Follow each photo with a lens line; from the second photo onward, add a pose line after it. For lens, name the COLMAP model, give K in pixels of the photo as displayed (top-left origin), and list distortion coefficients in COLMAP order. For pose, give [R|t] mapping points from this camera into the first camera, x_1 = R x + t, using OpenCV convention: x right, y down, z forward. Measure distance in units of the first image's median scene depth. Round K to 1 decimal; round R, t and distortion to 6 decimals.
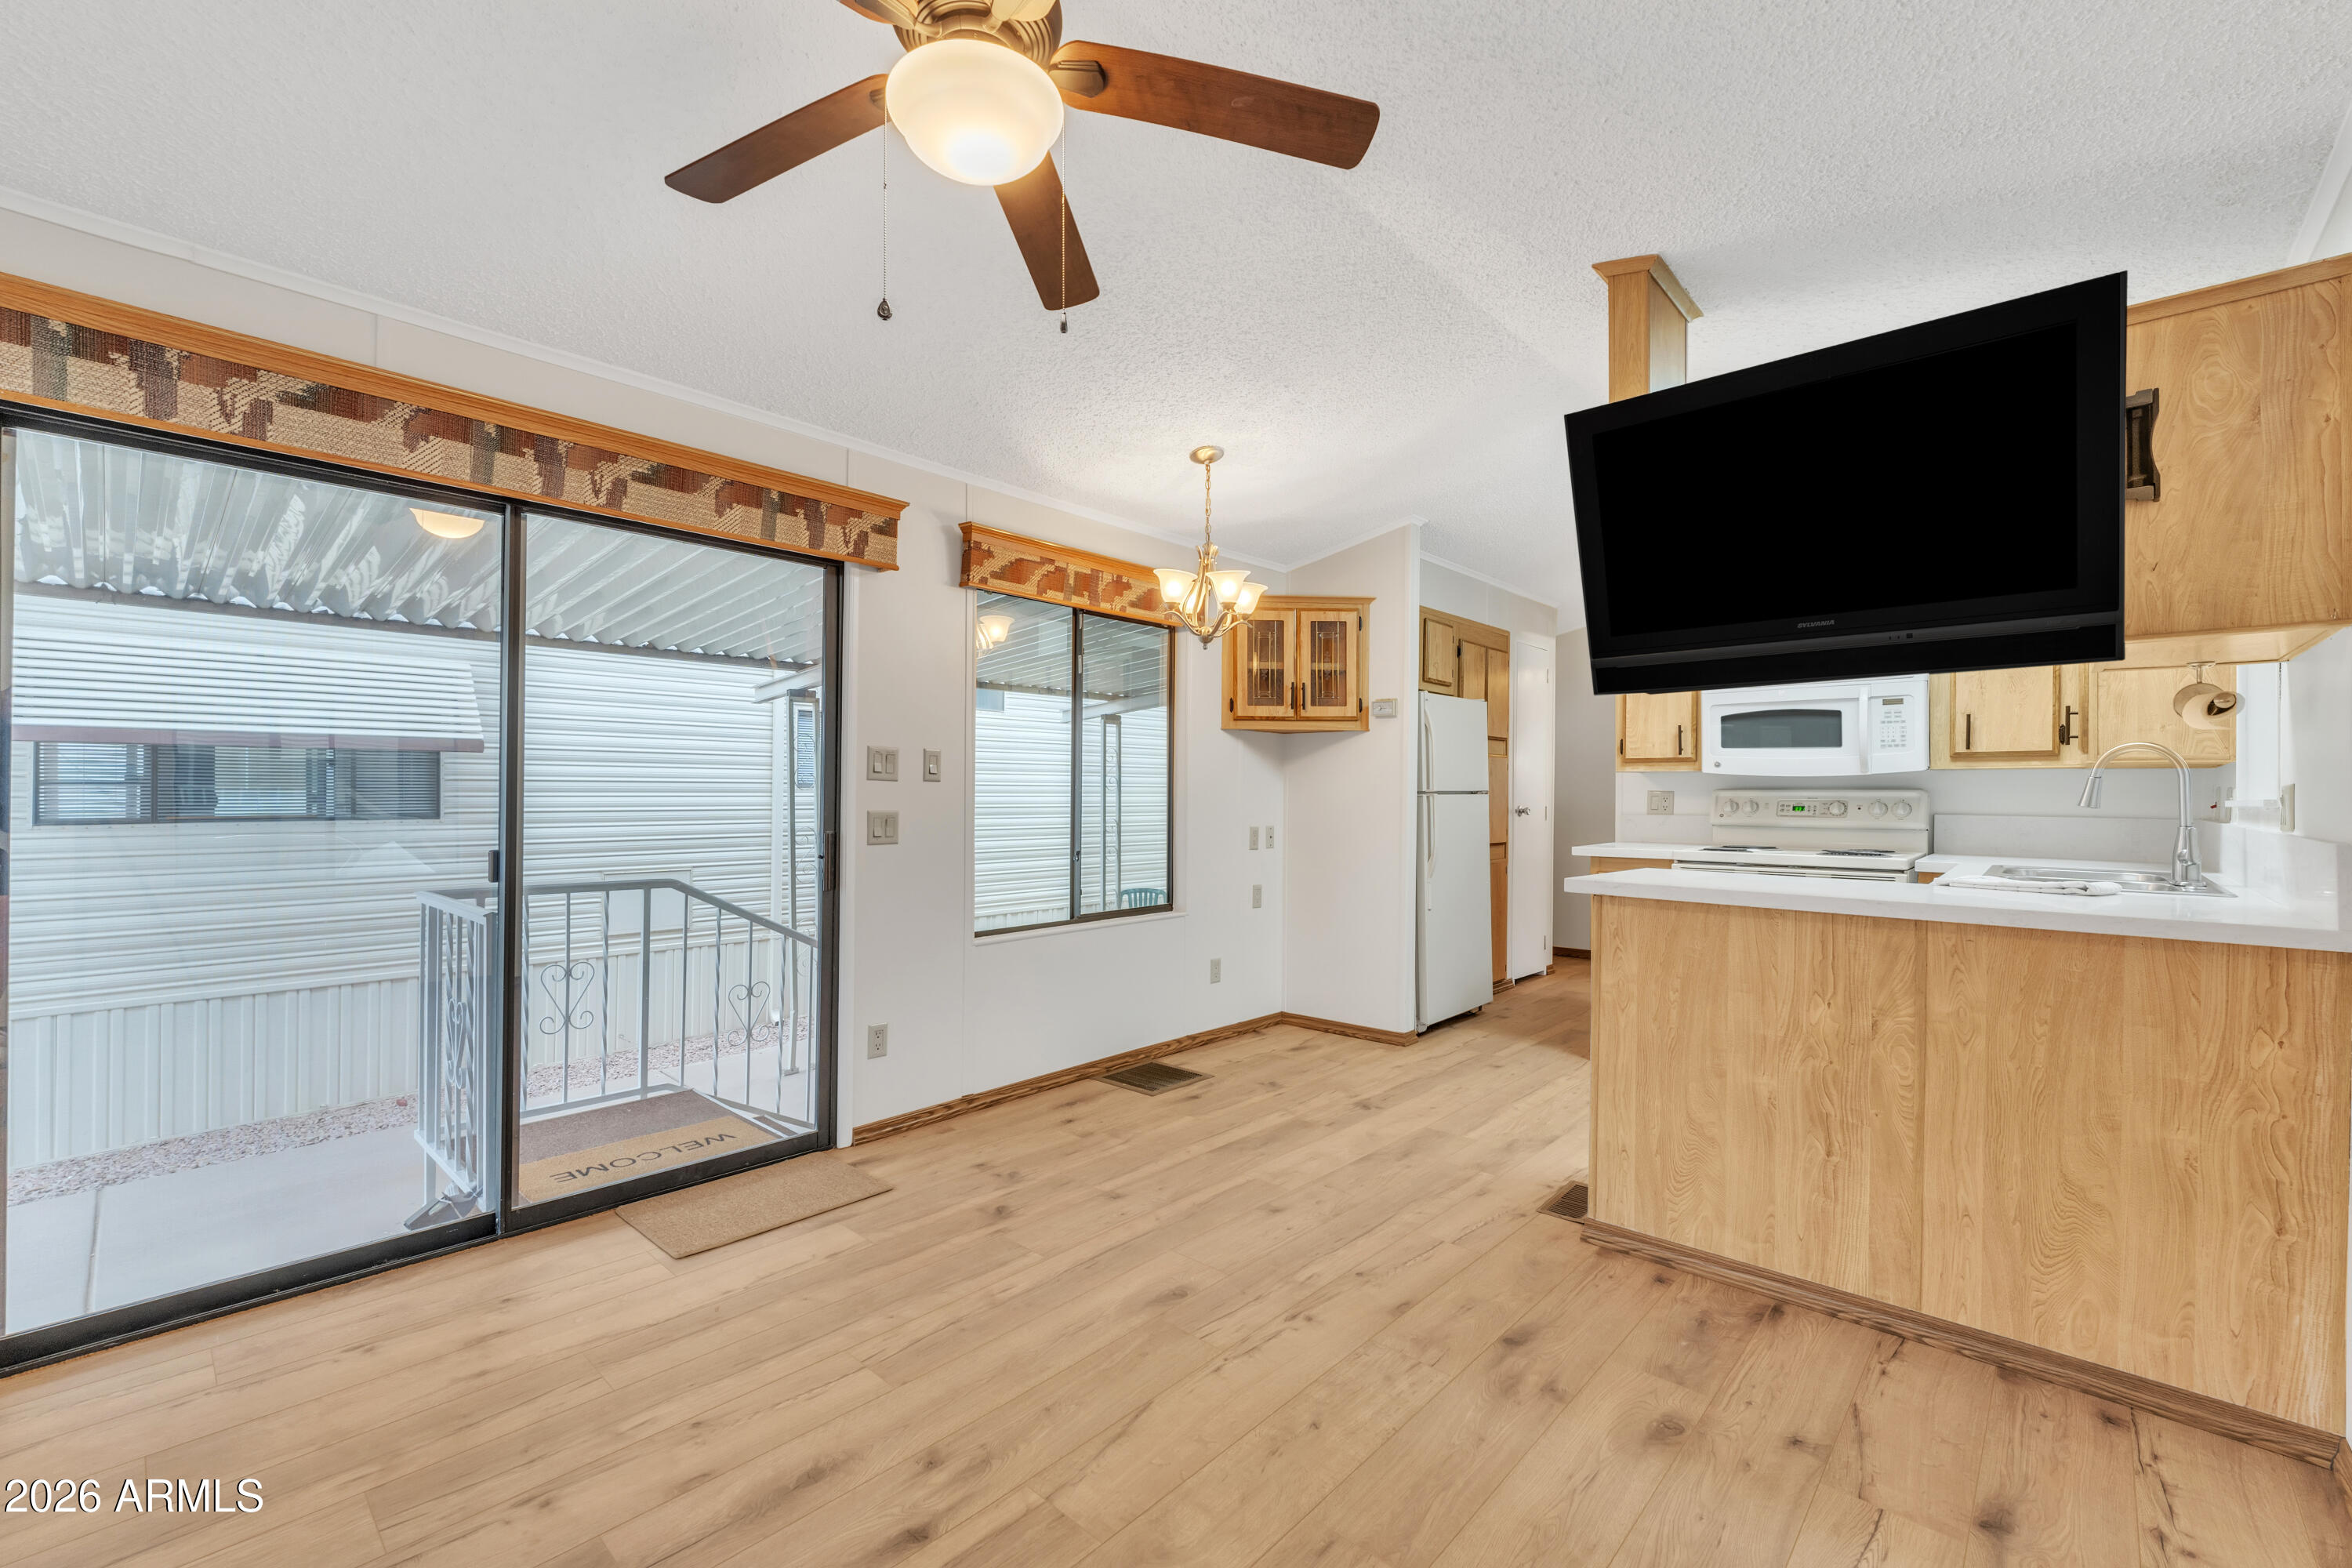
lens RADIAL K [[982.4, 0, 1172.6], [0, 982.4, 795.4], [0, 0, 1]] dist [-0.001656, -0.000467]
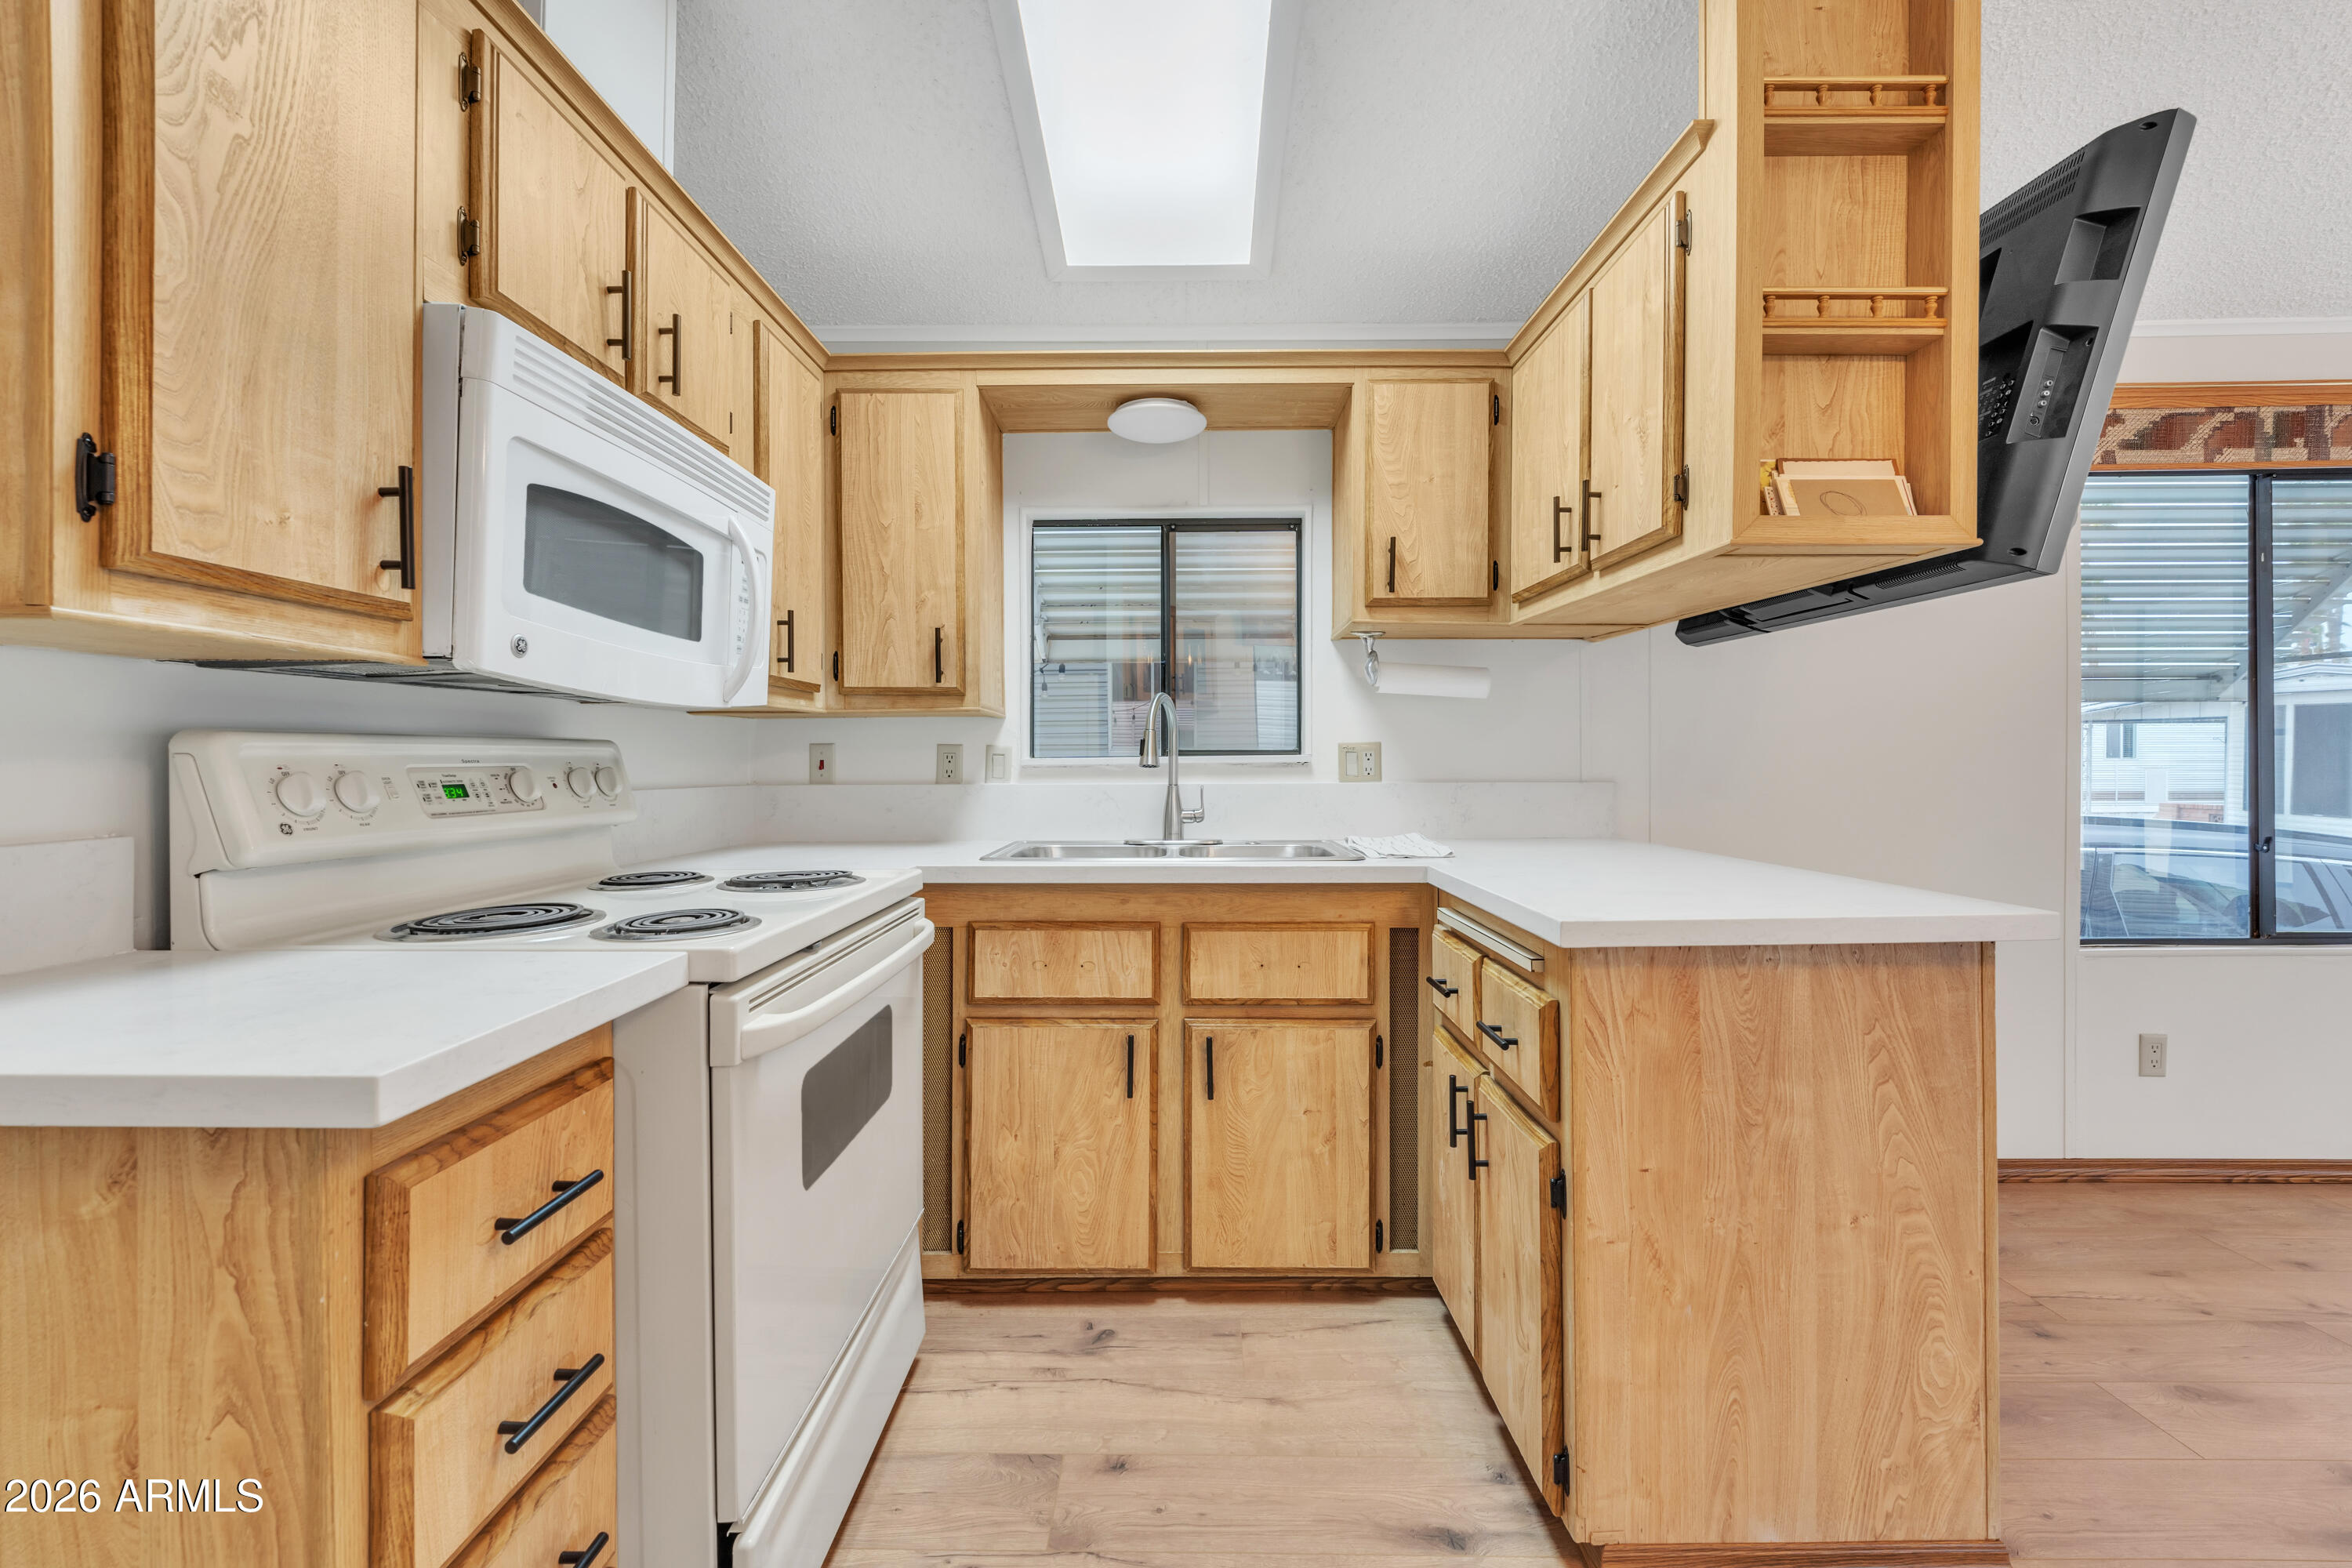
lens RADIAL K [[960.0, 0, 1180.5], [0, 960.0, 771.7], [0, 0, 1]] dist [-0.003203, -0.000391]
pose [[-0.670616, -0.012034, 0.741707, 0.277255], [0.003132, 0.999814, 0.019054, 0.001002], [-0.741798, 0.015101, -0.670453, 1.357428]]
